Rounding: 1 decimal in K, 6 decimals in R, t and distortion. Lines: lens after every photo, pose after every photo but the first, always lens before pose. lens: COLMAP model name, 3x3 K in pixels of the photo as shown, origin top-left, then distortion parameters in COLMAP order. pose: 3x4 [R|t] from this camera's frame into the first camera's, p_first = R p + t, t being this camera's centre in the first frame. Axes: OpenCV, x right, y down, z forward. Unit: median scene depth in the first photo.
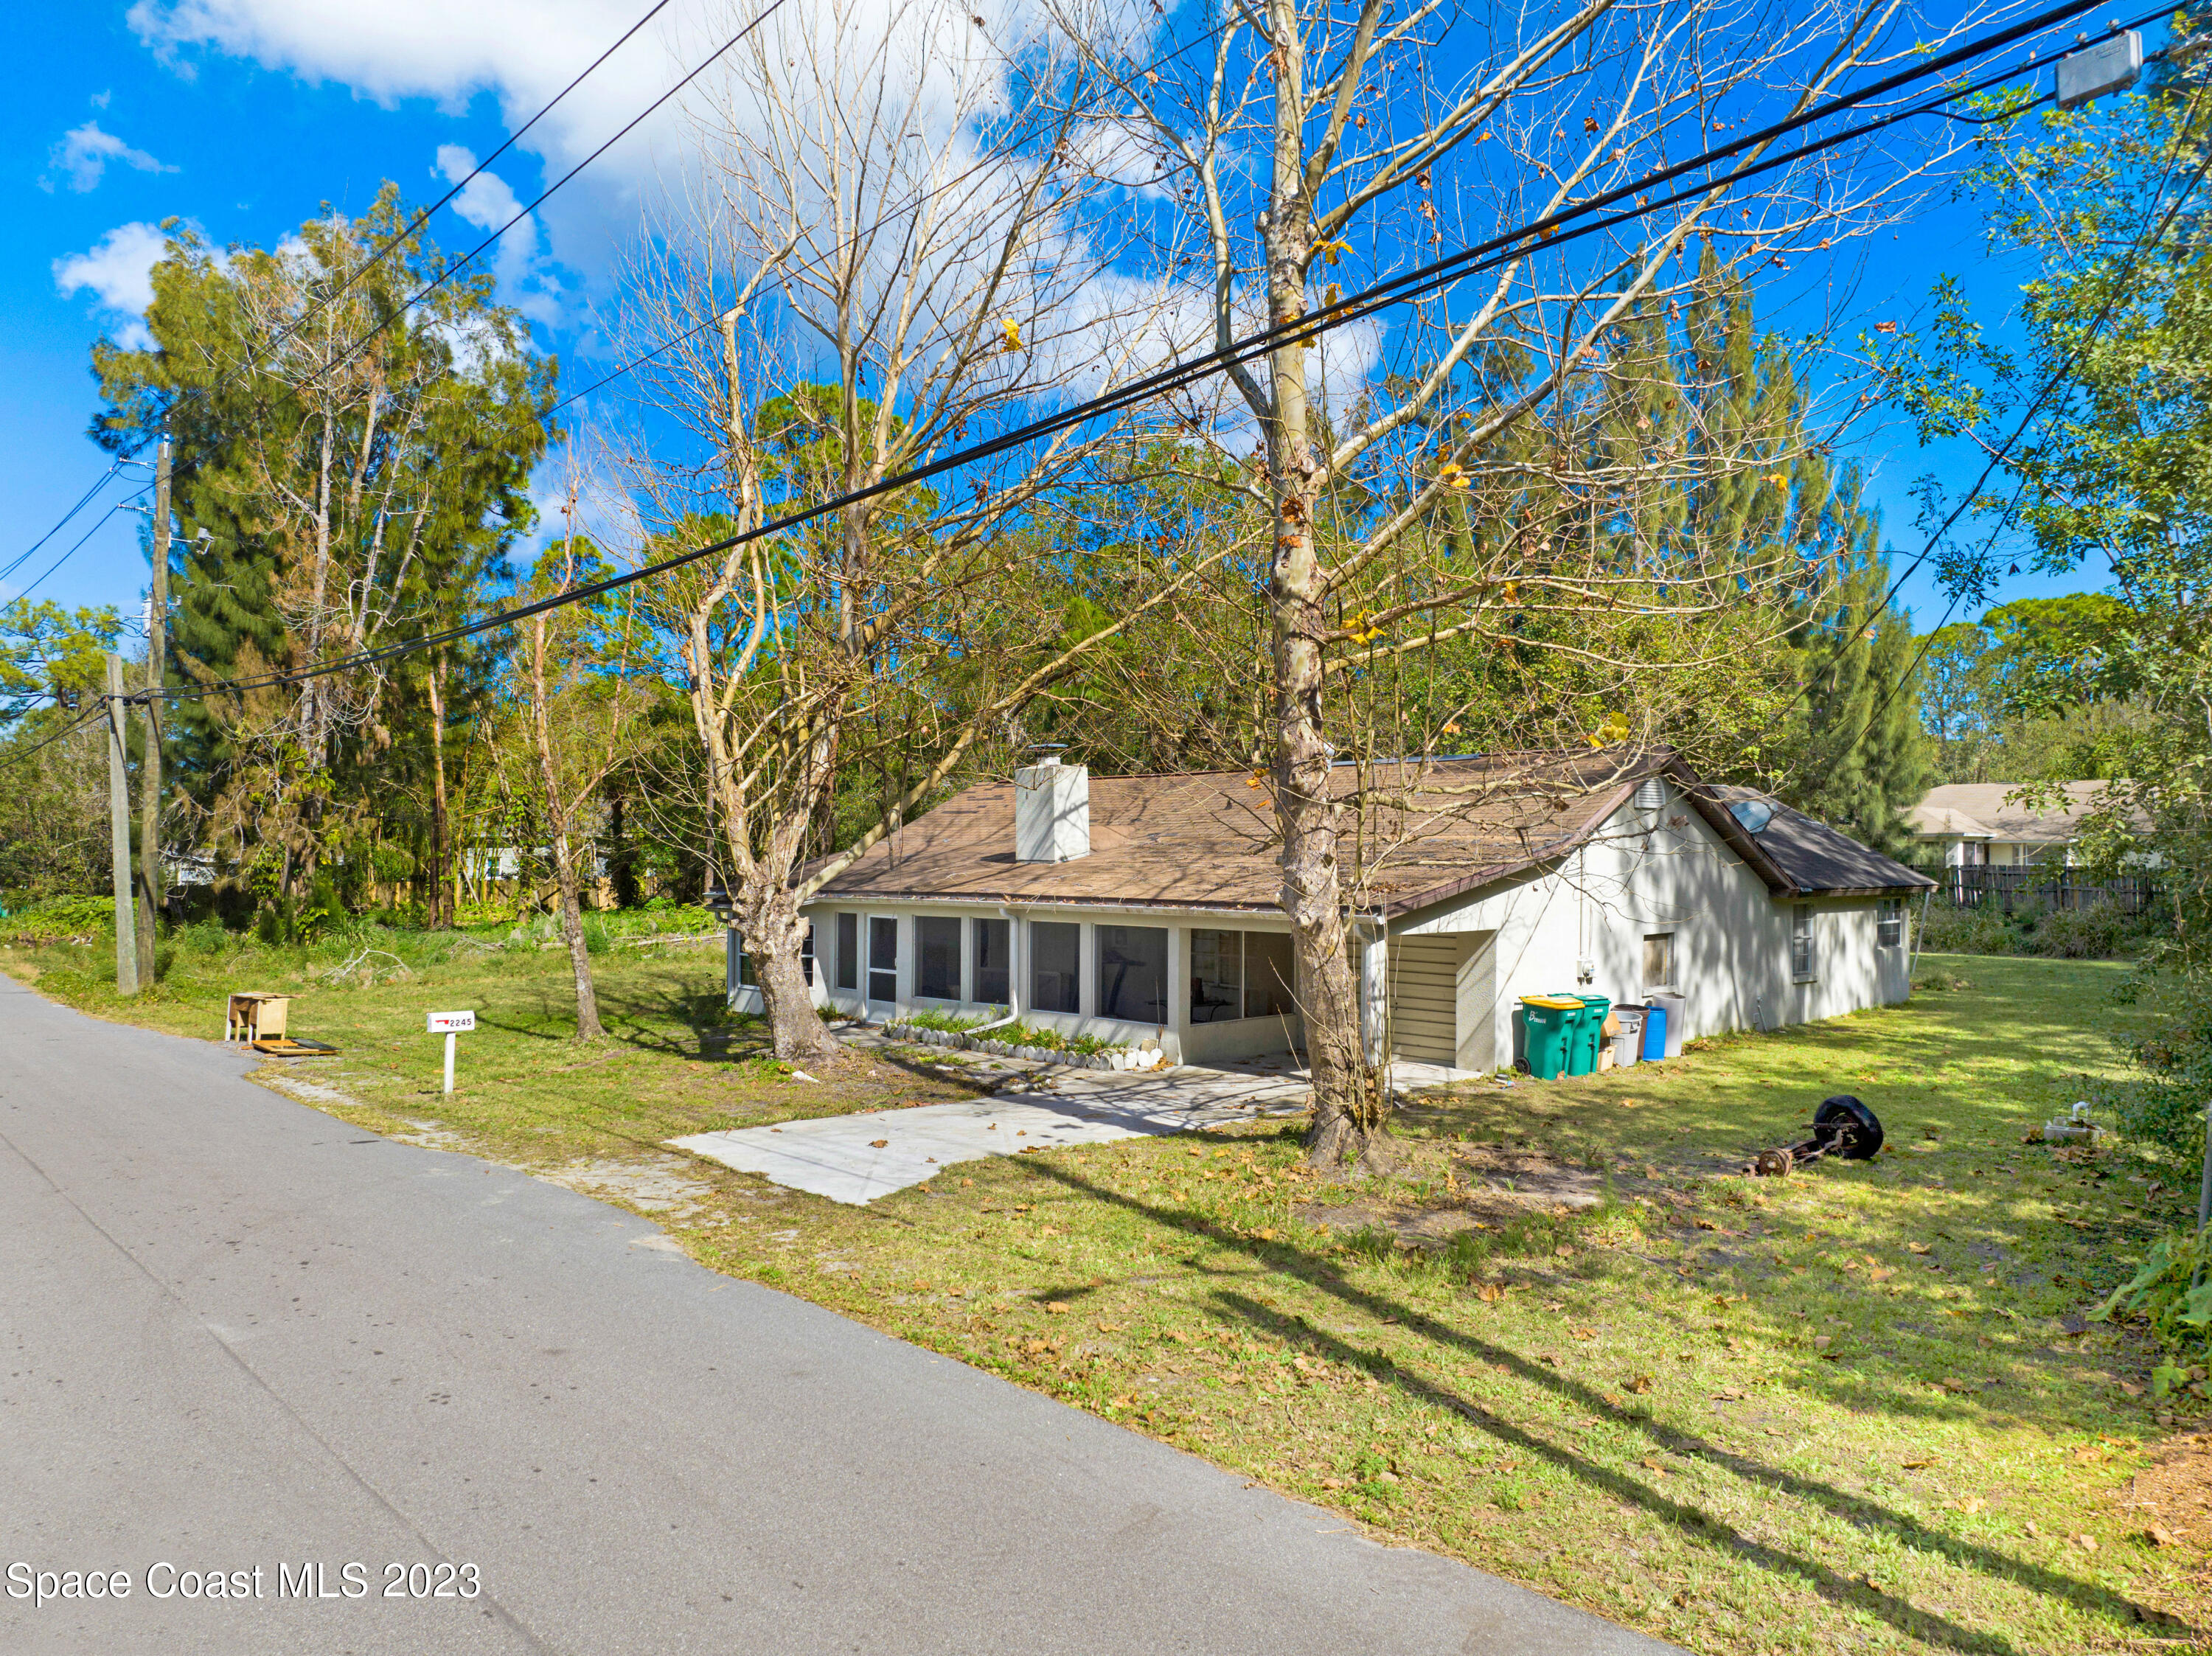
lens RADIAL K [[1554.5, 0, 1106.0], [0, 1554.5, 828.0], [0, 0, 1]] dist [-0.008119, -0.068154]
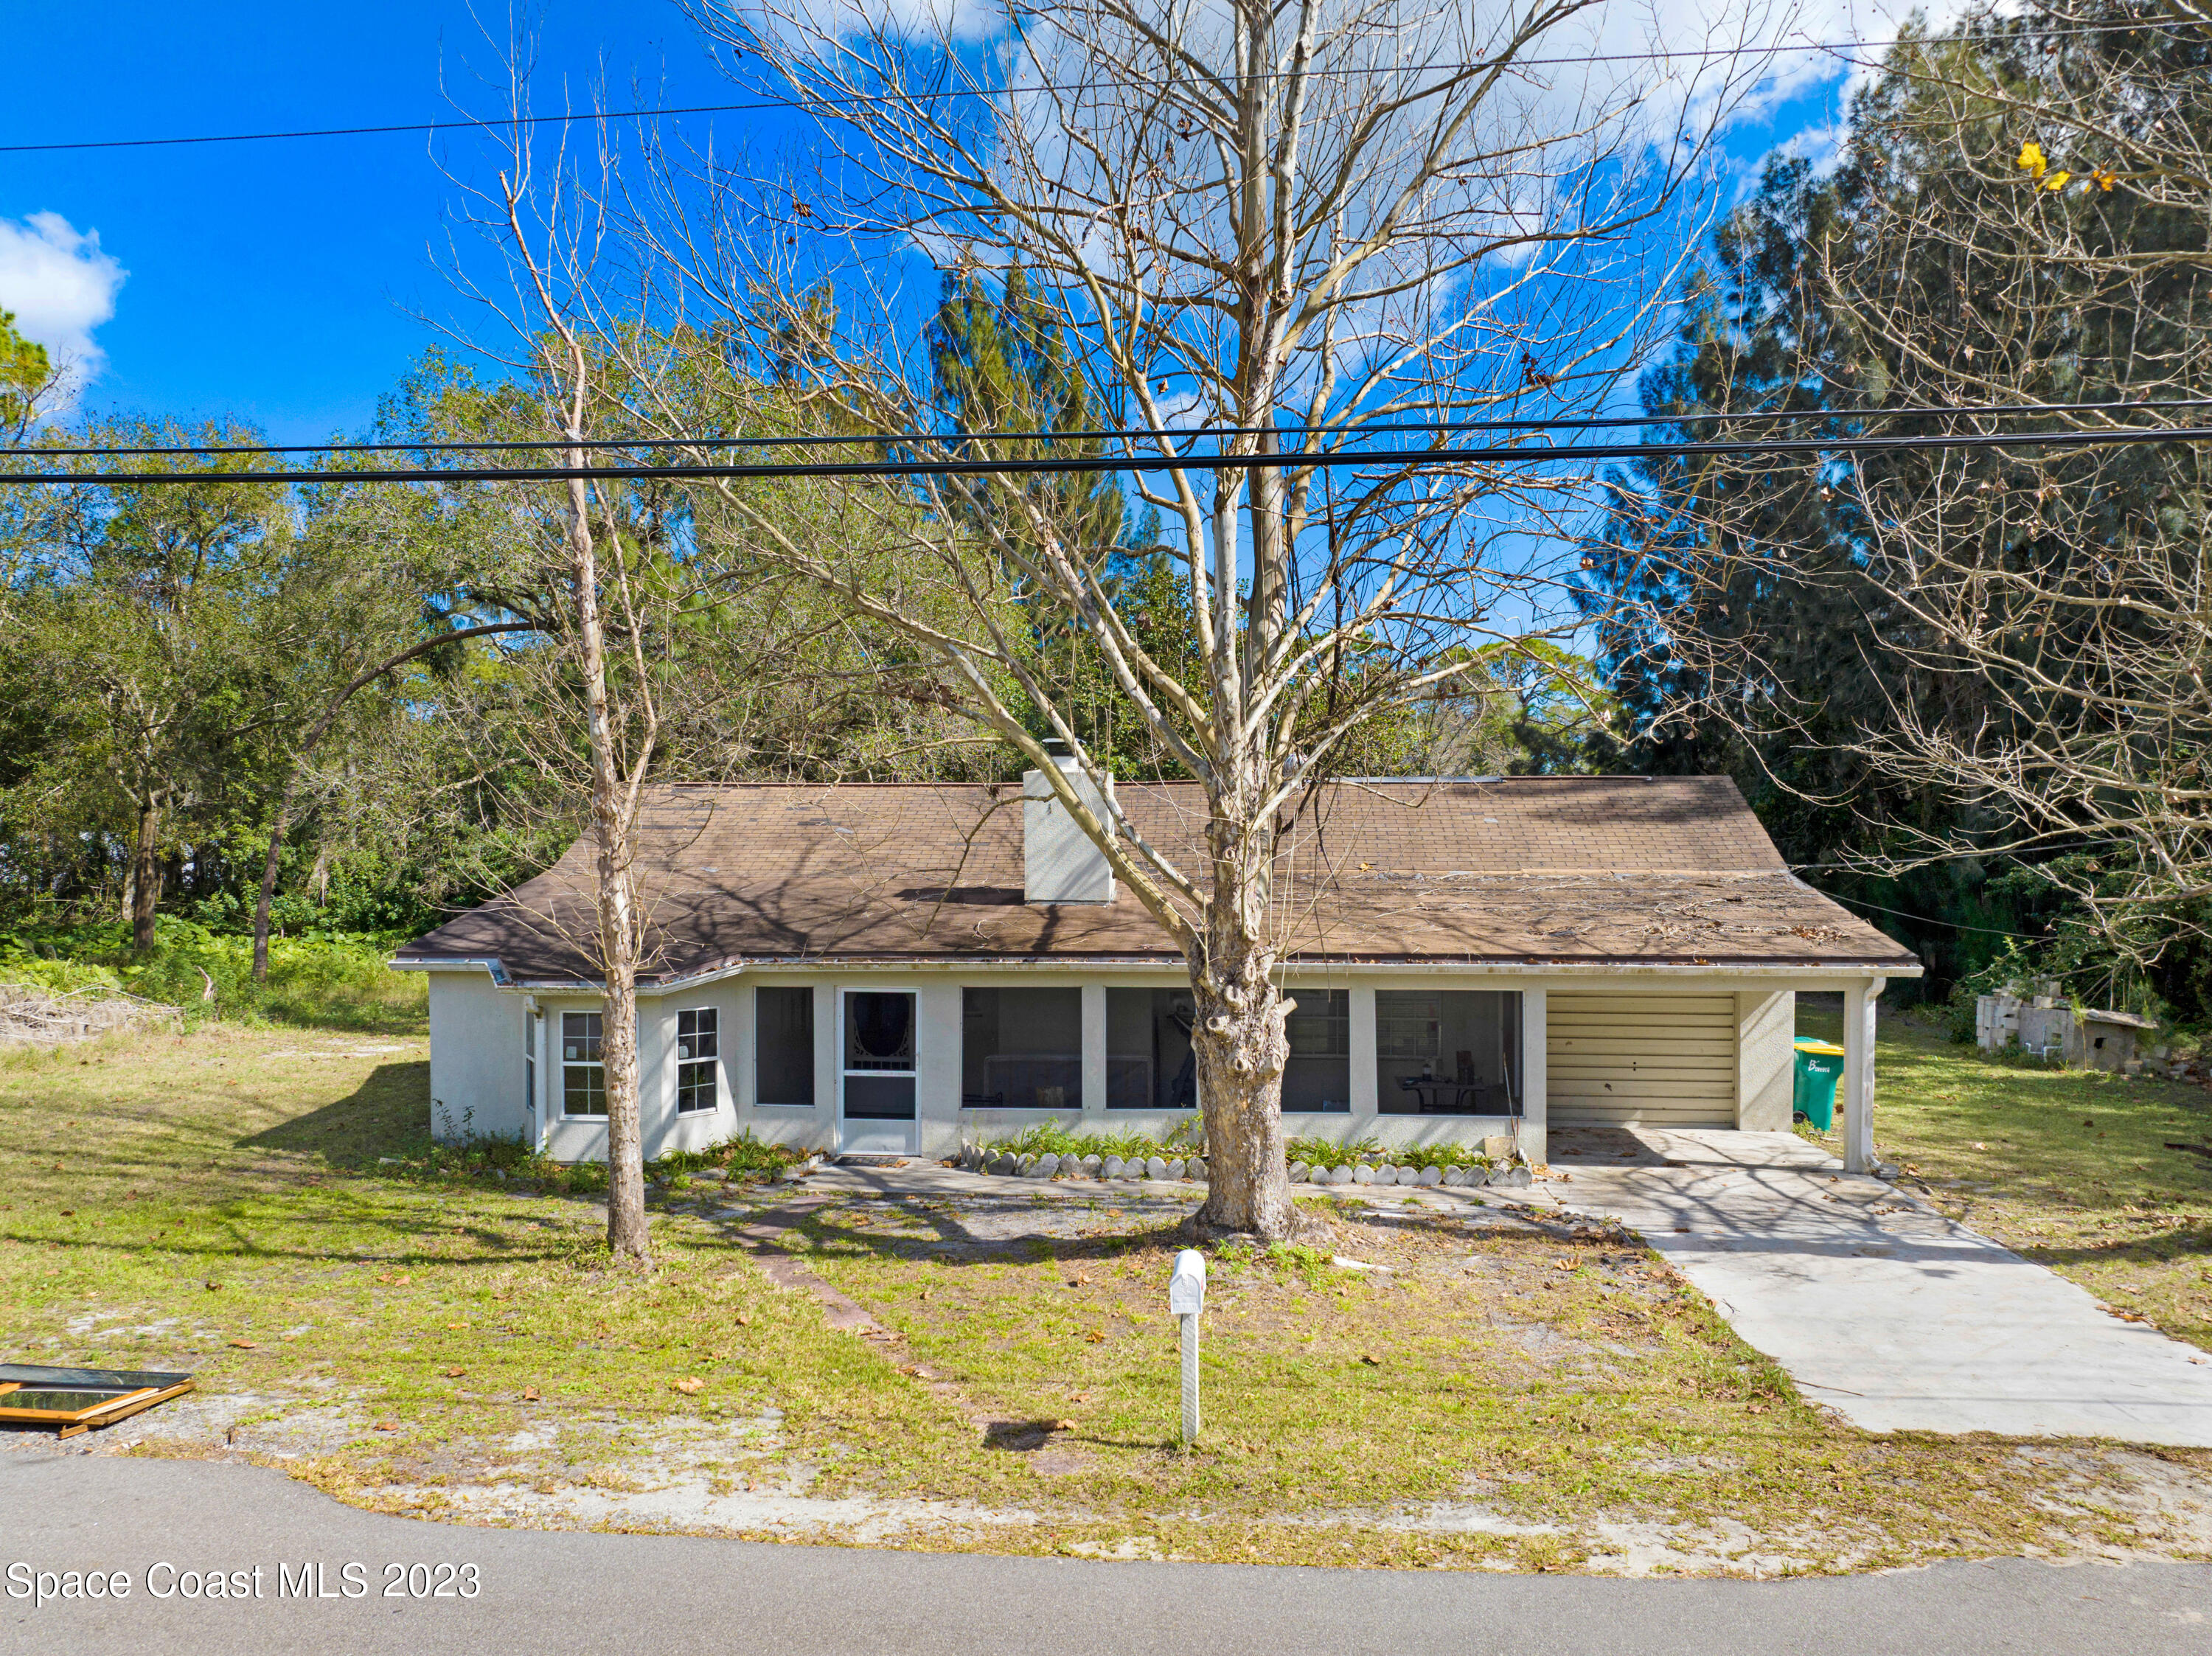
lens RADIAL K [[1554.5, 0, 1106.0], [0, 1554.5, 828.0], [0, 0, 1]] dist [-0.008119, -0.068154]
pose [[0.779062, 0.009399, 0.626877, -0.569788], [-0.001414, 0.999911, -0.013235, -0.005264], [-0.626946, 0.009424, 0.779006, 0.494910]]
